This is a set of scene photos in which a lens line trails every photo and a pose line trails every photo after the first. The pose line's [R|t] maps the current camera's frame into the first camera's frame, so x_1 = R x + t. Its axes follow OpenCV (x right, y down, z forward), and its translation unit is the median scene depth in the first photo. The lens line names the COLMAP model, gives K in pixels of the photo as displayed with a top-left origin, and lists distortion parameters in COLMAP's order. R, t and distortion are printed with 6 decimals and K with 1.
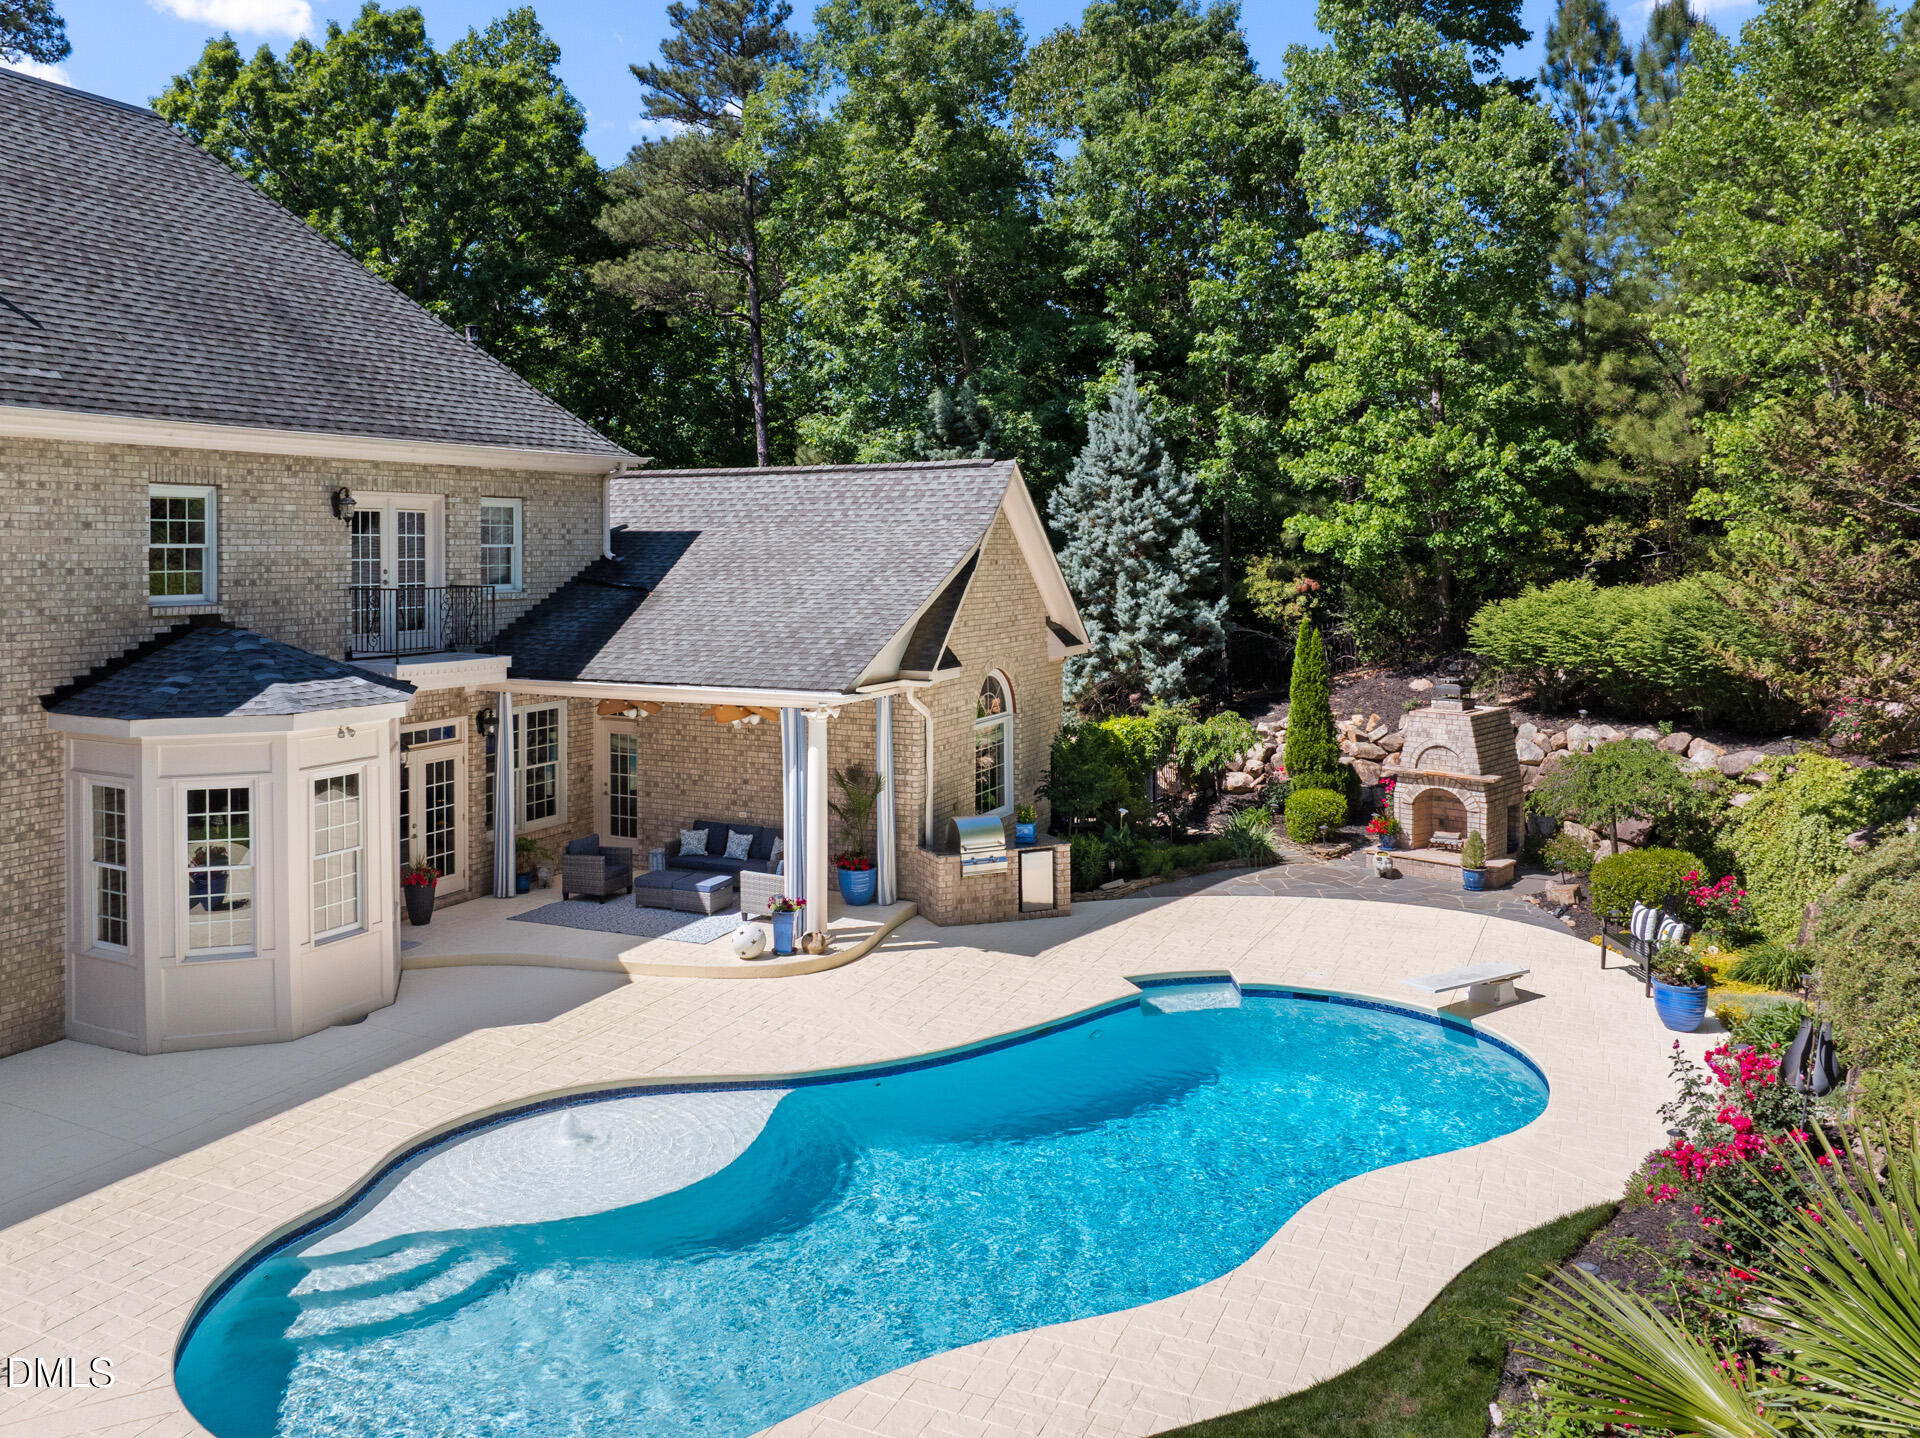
lens RADIAL K [[1429.2, 0, 964.6], [0, 1429.2, 616.5], [0, 0, 1]] dist [0.002148, 0.002001]
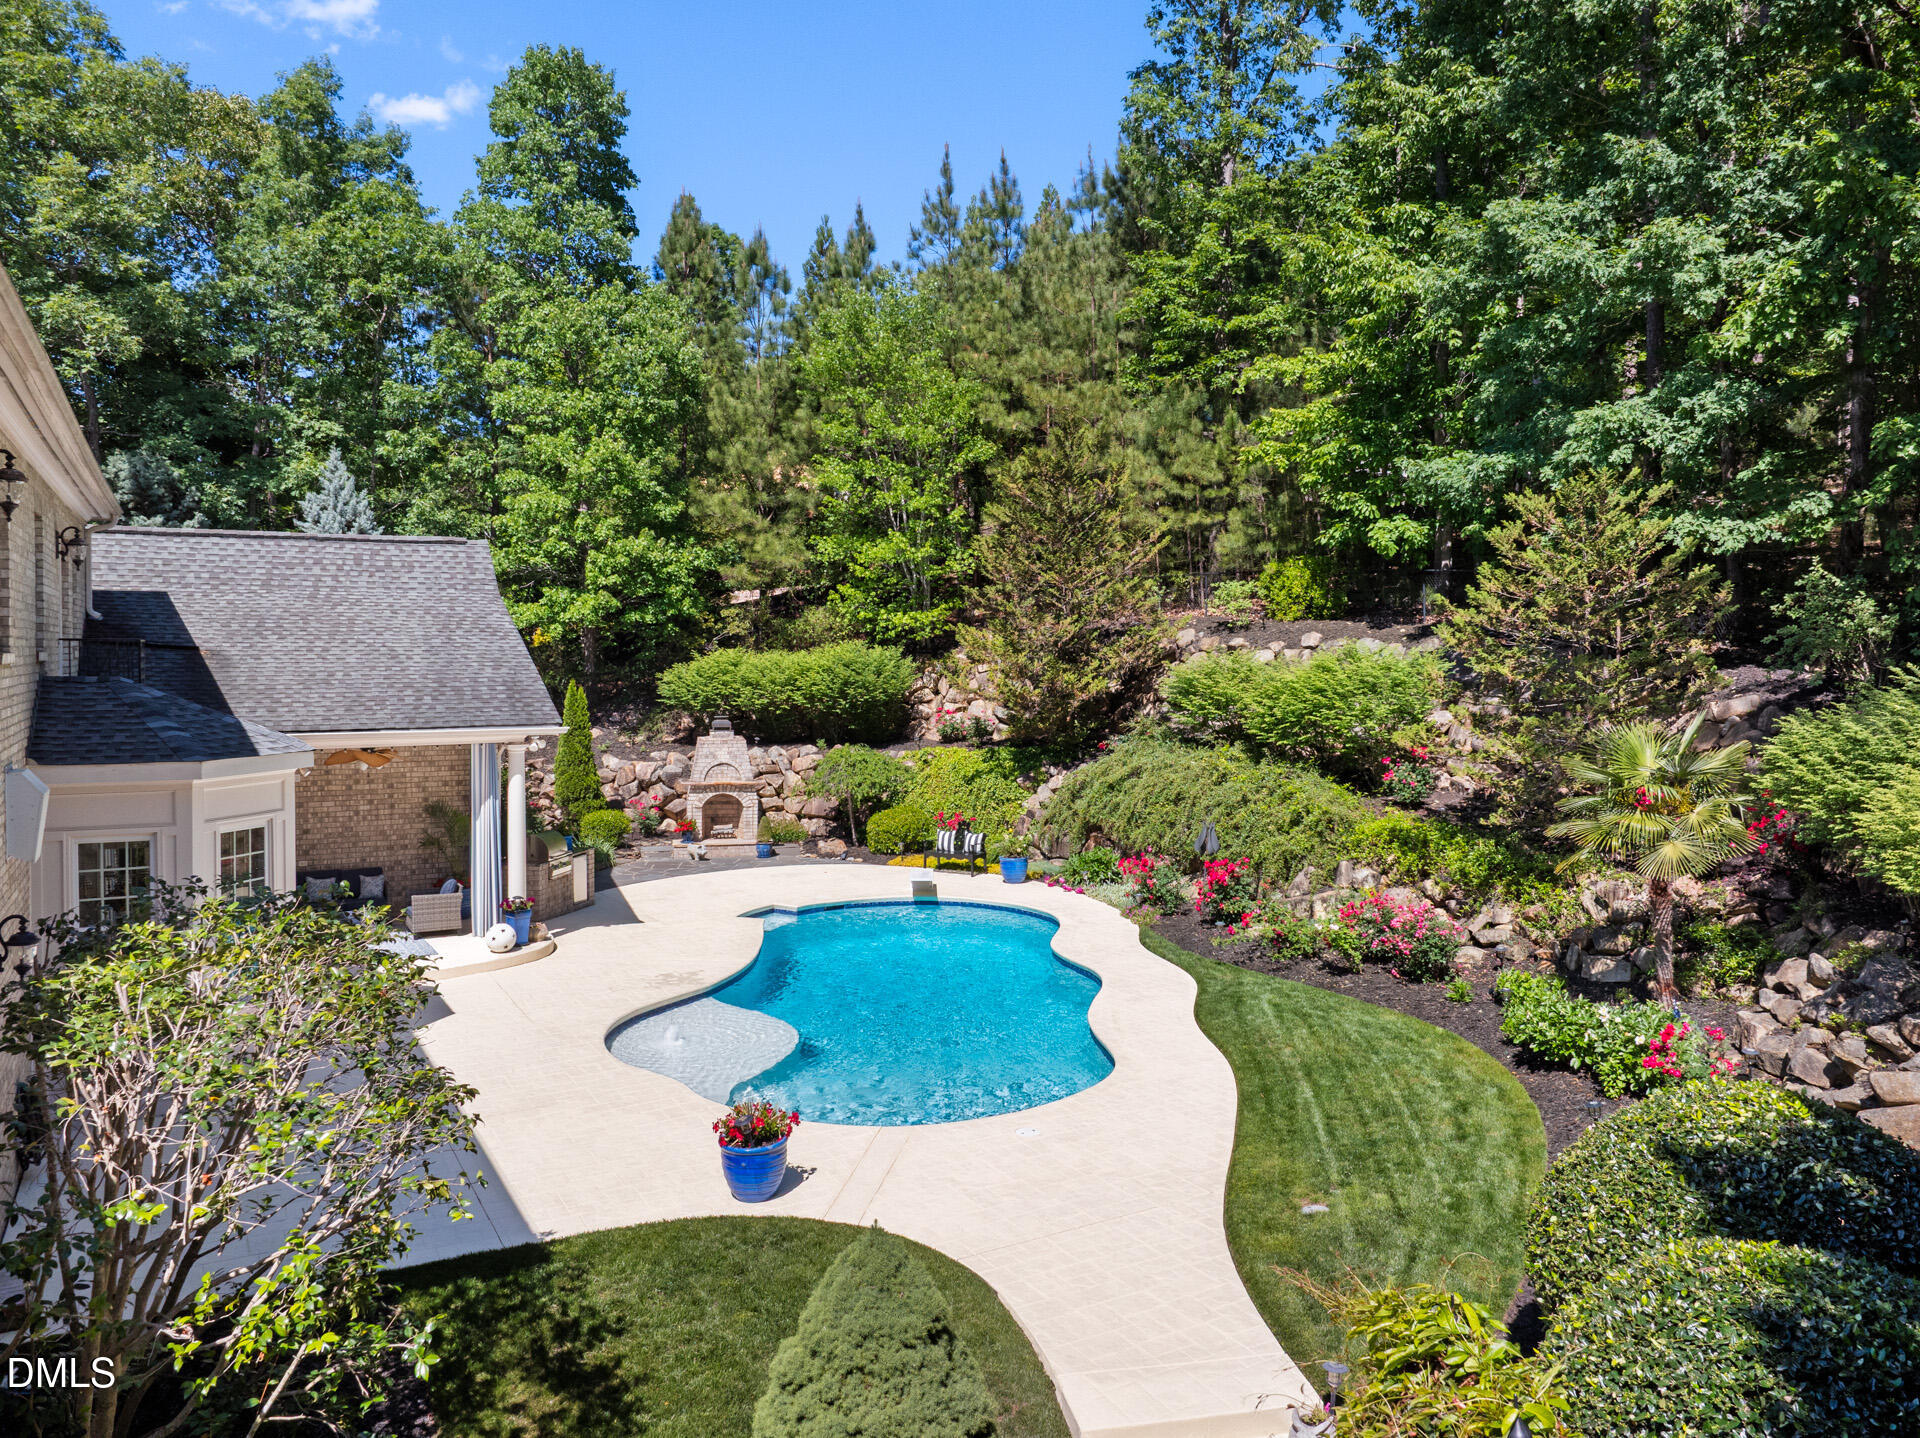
lens RADIAL K [[1322.4, 0, 1025.3], [0, 1322.4, 717.5], [0, 0, 1]] dist [-0.004342, -0.002710]
pose [[0.583350, -0.044281, 0.811013, -0.544100], [0.035322, 0.998951, 0.029135, 0.018699], [-0.811453, 0.011651, 0.584302, 0.000505]]
